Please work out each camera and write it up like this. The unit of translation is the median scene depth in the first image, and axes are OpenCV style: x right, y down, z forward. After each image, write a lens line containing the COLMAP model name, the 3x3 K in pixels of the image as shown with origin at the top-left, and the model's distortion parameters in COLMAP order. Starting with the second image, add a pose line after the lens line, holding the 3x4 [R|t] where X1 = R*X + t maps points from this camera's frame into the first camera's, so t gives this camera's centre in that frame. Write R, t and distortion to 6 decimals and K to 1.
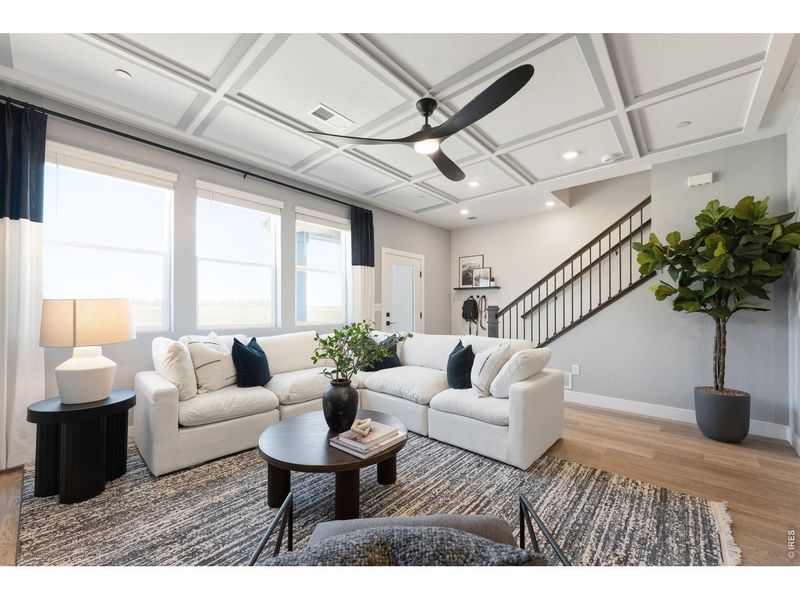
lens RADIAL K [[322.5, 0, 401.8], [0, 322.5, 305.3], [0, 0, 1]] dist [-0.000966, 0.000520]
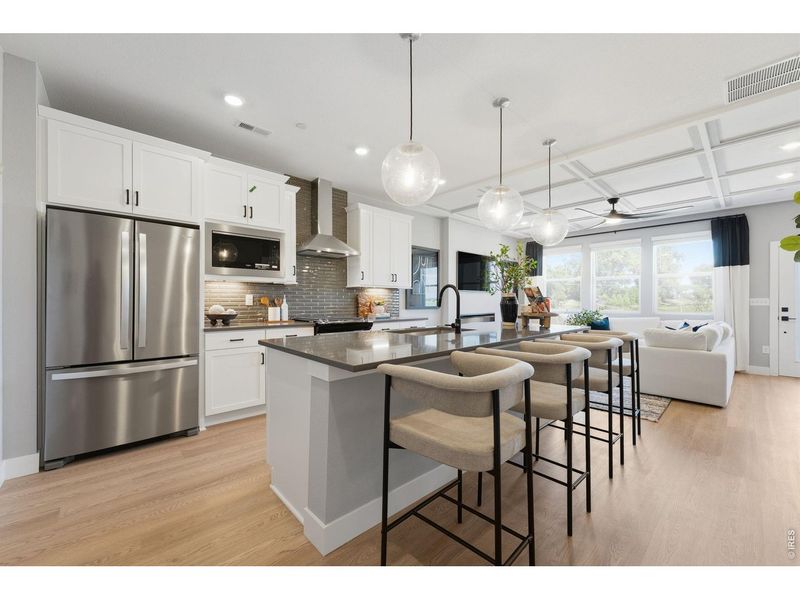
lens RADIAL K [[322.5, 0, 406.1], [0, 322.5, 294.1], [0, 0, 1]] dist [-0.000966, 0.000520]
pose [[-0.076915, -0.025090, -0.996722, 1.819549], [0.005316, 0.999659, -0.025574, 0.002359], [0.997024, -0.007266, -0.076755, -0.098391]]
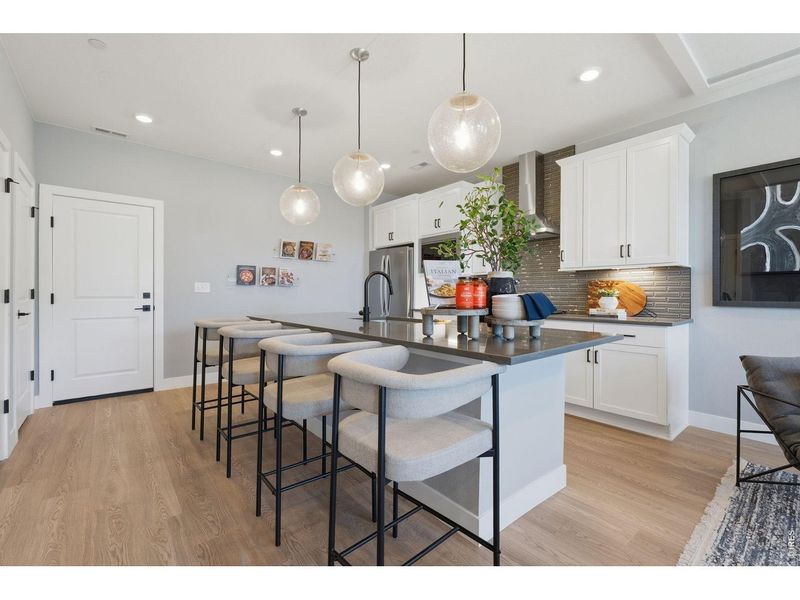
lens RADIAL K [[359.7, 0, 397.5], [0, 359.7, 292.5], [0, 0, 1]] dist [-0.003226, 0.000365]
pose [[-0.990321, -0.002536, 0.138773, 0.714648], [-0.003954, 0.999943, -0.009941, 0.018285], [-0.138740, -0.010394, -0.990274, 0.909258]]
